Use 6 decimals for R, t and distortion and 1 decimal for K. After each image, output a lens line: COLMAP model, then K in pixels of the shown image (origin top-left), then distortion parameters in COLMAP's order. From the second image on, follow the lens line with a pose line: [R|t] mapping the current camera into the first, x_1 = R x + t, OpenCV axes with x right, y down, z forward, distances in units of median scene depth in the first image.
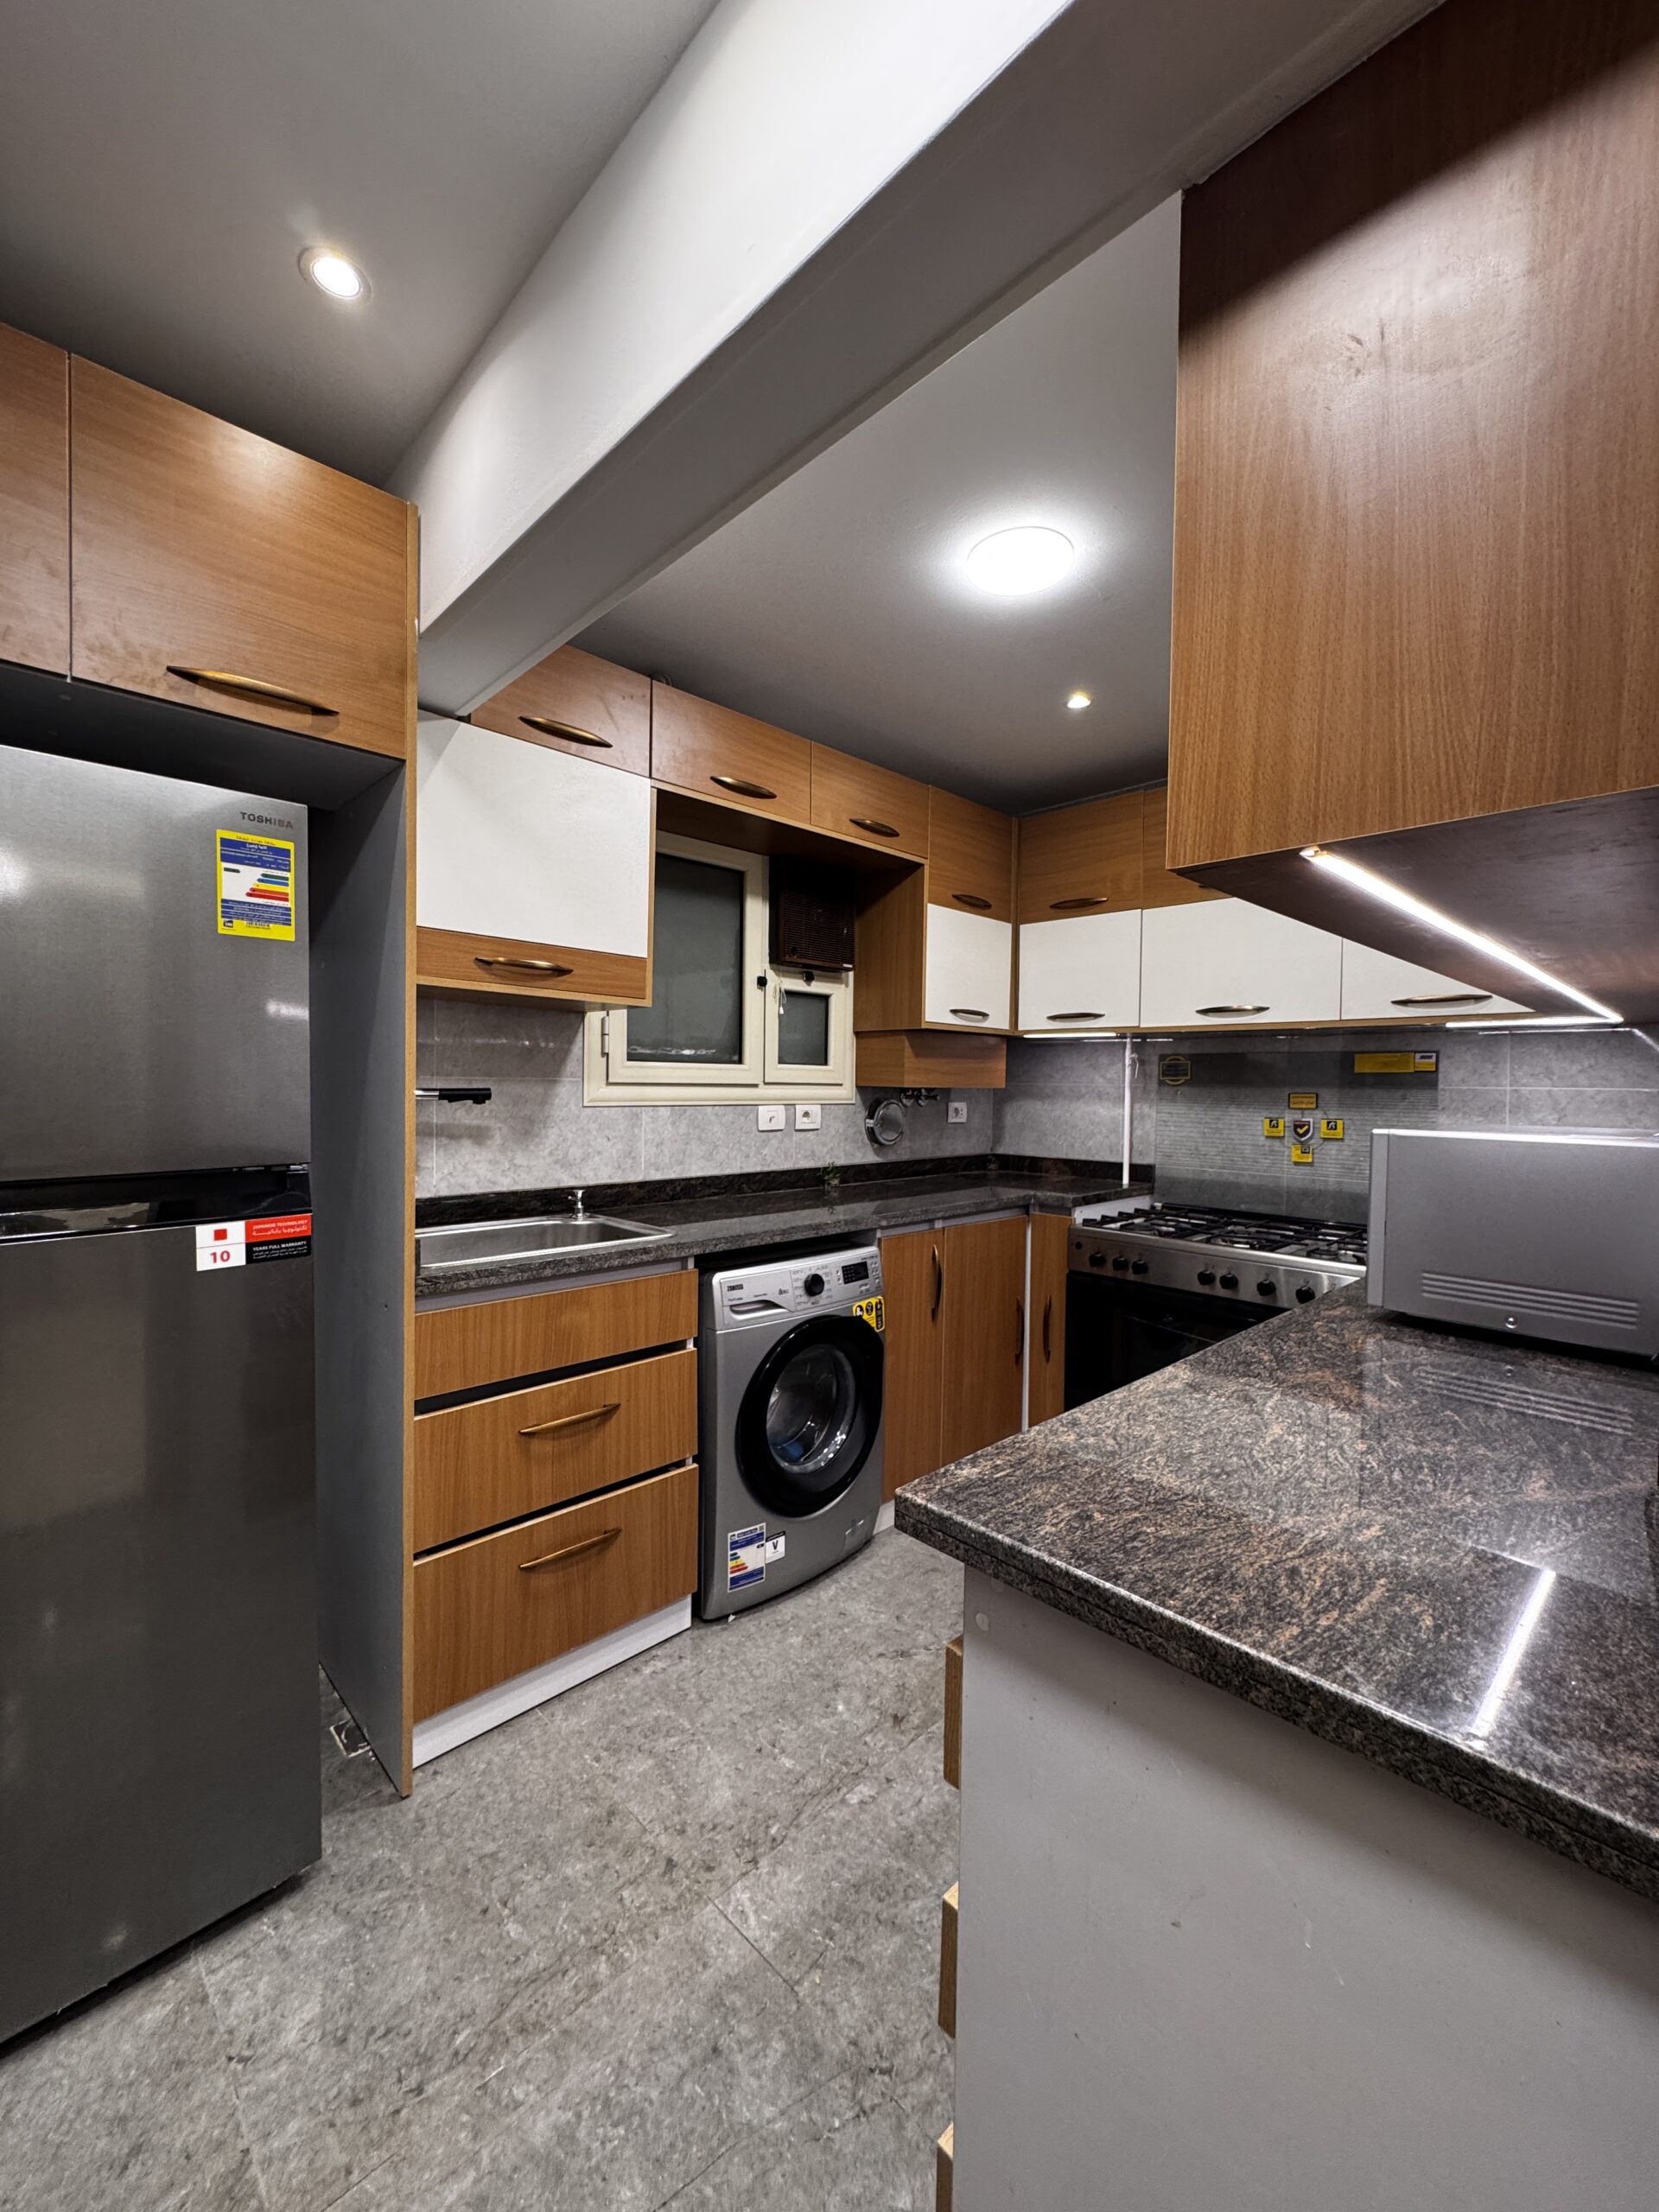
lens RADIAL K [[885.2, 0, 829.9], [0, 885.2, 1103.2], [0, 0, 1]] dist [-0.003366, 0.001125]
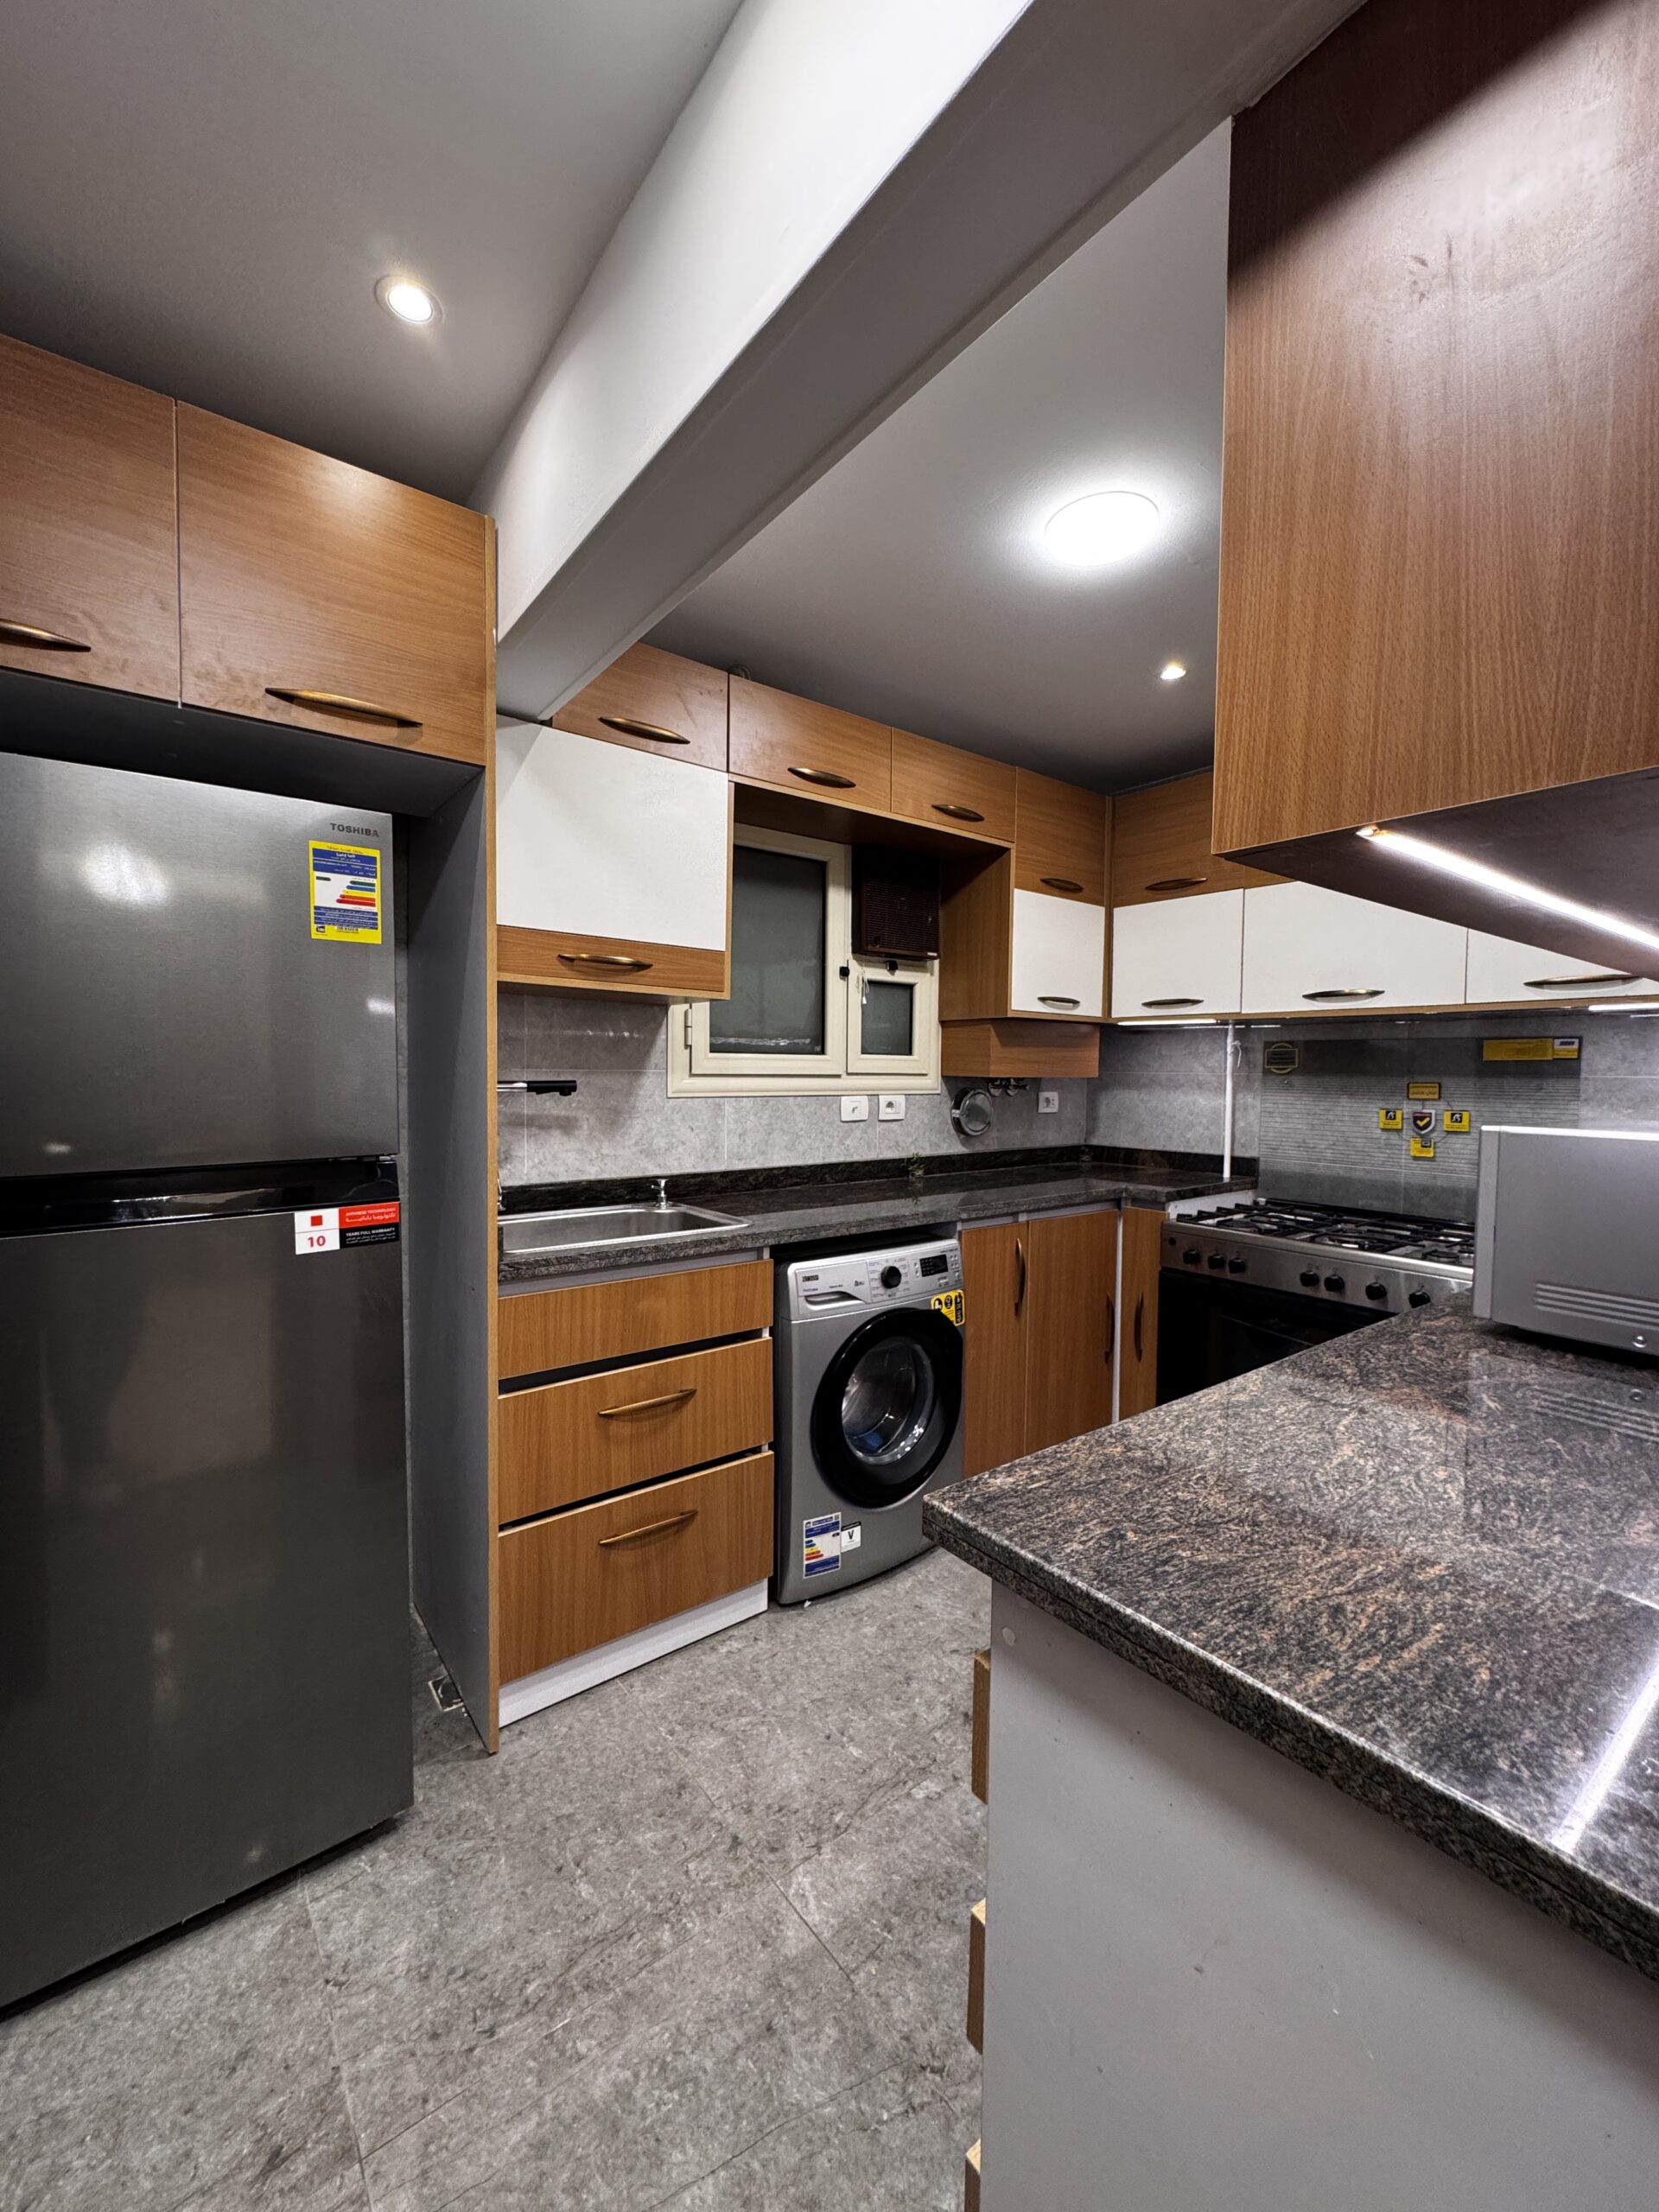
lens RADIAL K [[885.2, 0, 831.0], [0, 885.2, 1102.9], [0, 0, 1]] dist [-0.003366, 0.001125]
pose [[0.993327, 0.001065, -0.115330, 0.025772], [0.000600, 0.999896, 0.014404, -0.004365], [0.115333, -0.014377, 0.993223, 0.005511]]
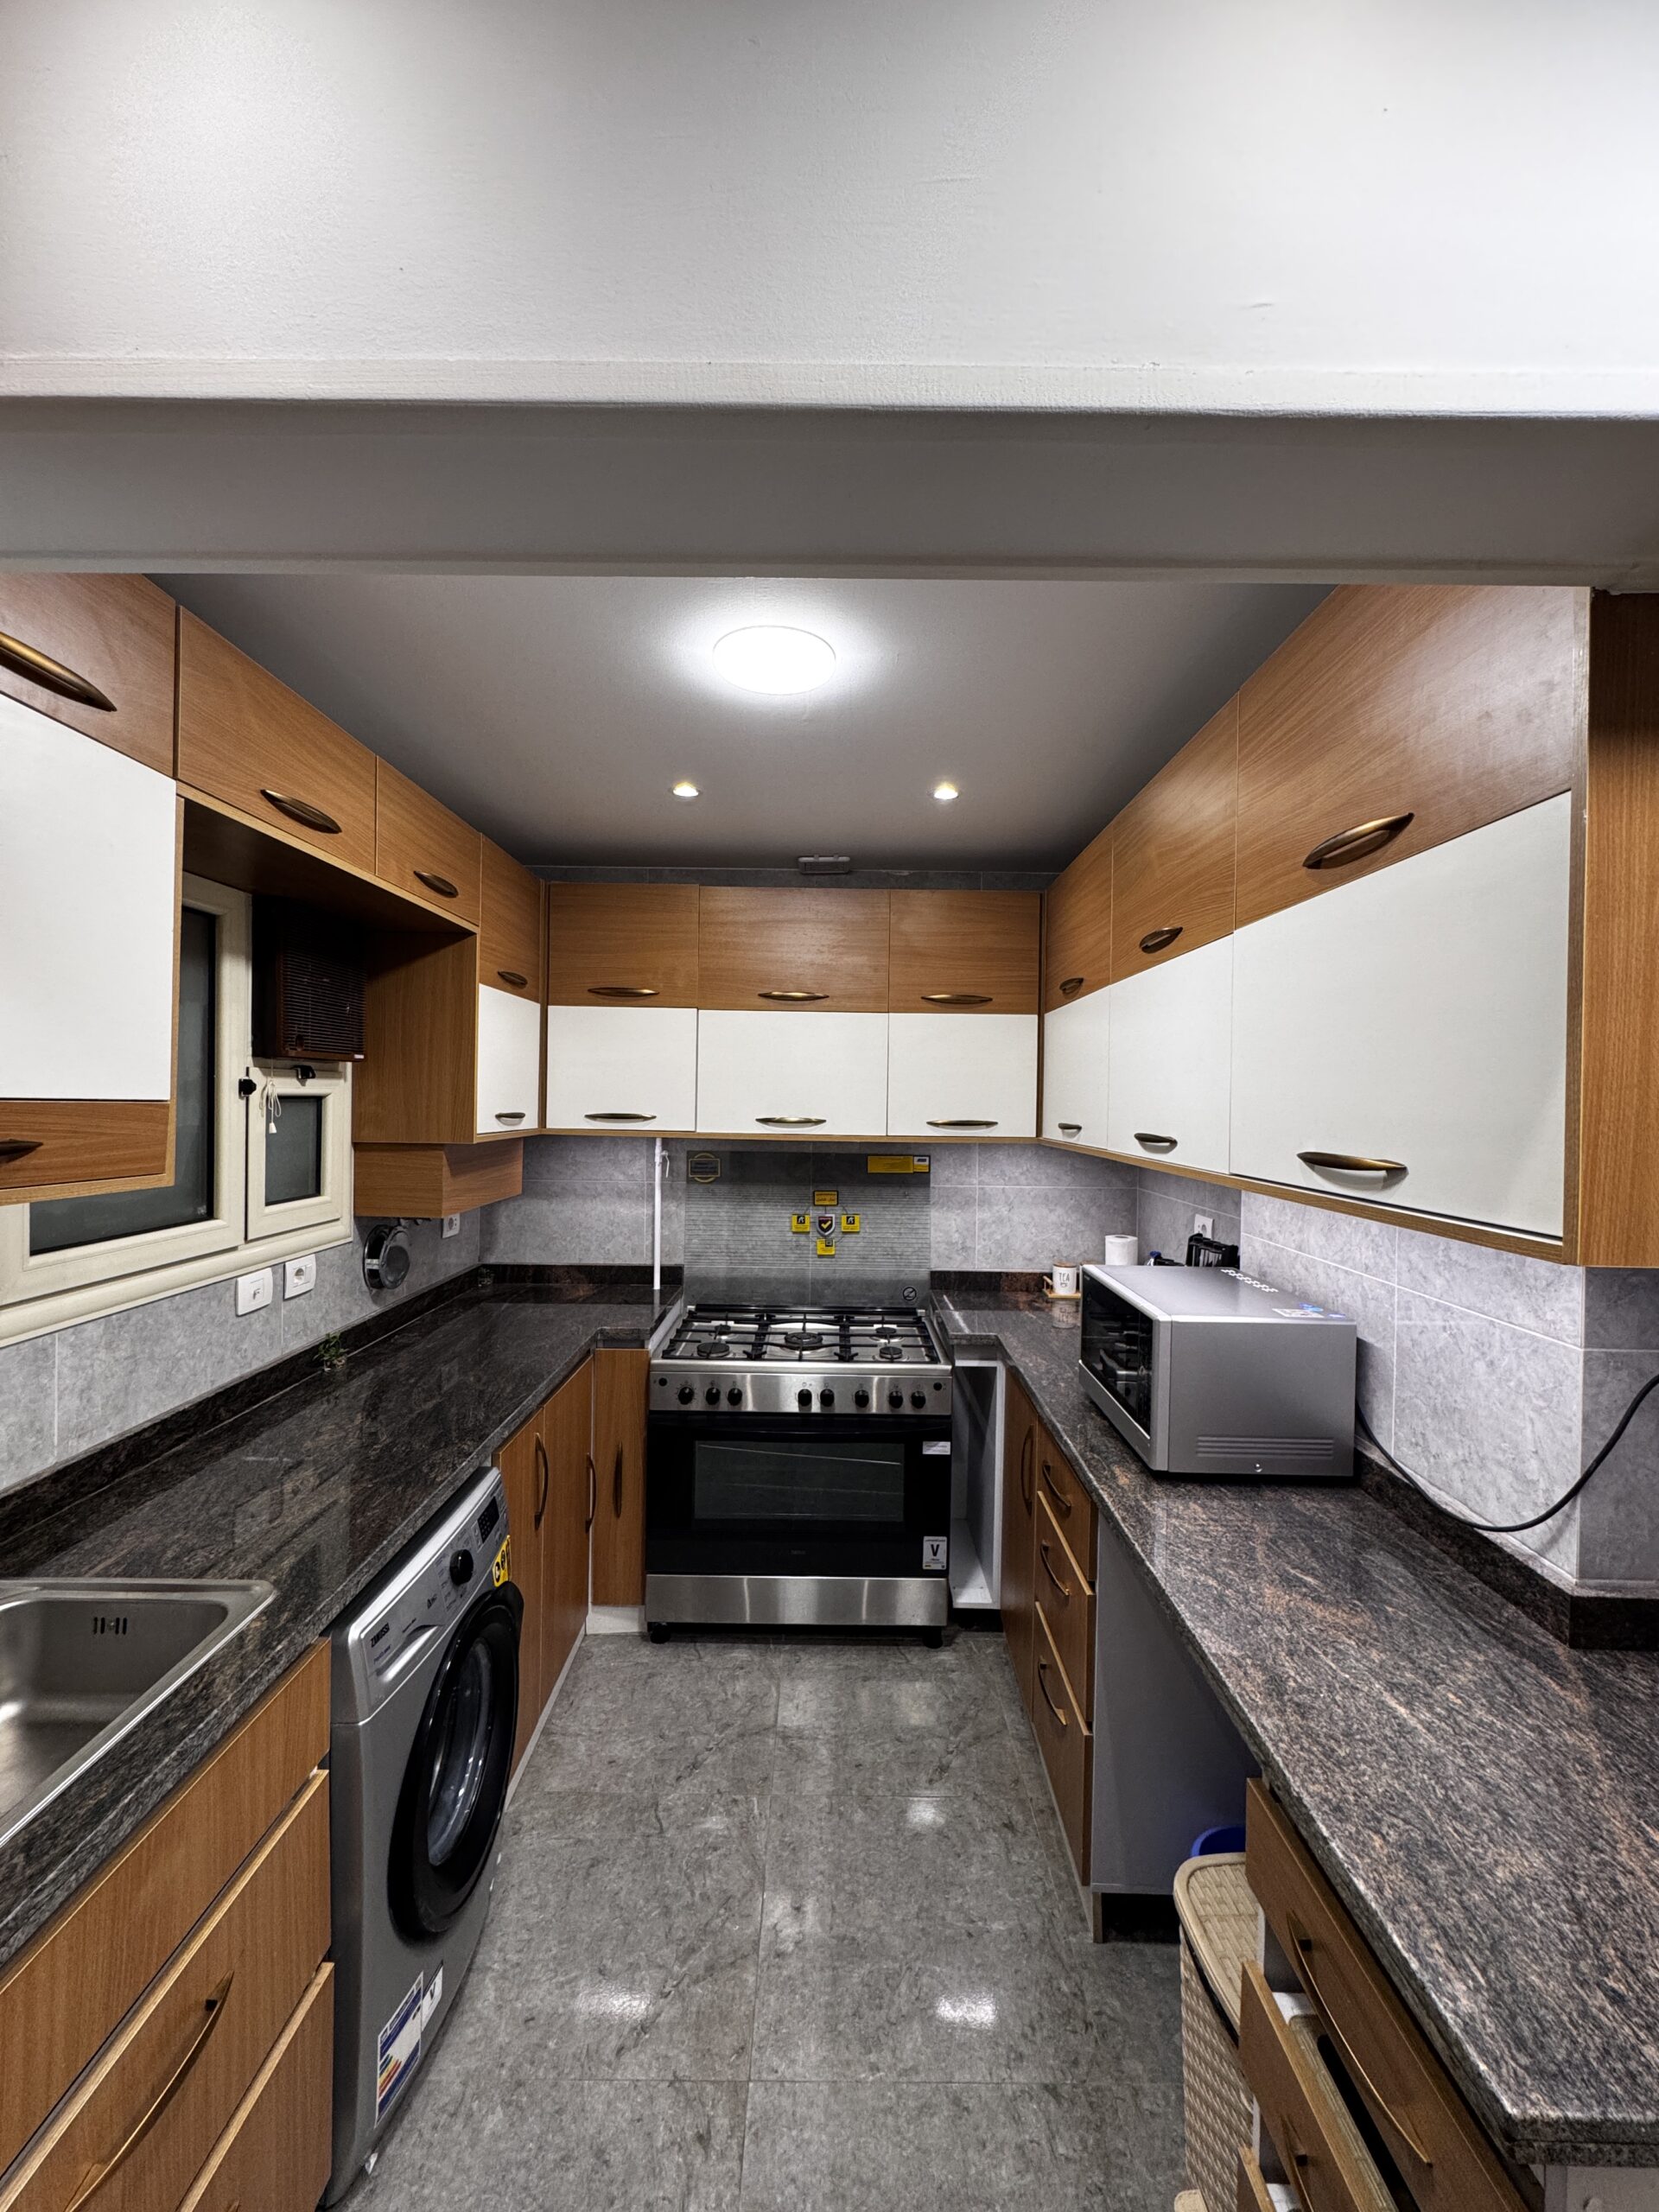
lens RADIAL K [[885.2, 0, 827.4], [0, 885.2, 1102.7], [0, 0, 1]] dist [-0.003366, 0.001125]
pose [[0.699679, -0.007541, 0.714417, -0.266404], [0.010690, 0.999943, 0.000085, -0.134007], [-0.714377, 0.007578, 0.699720, 0.267298]]
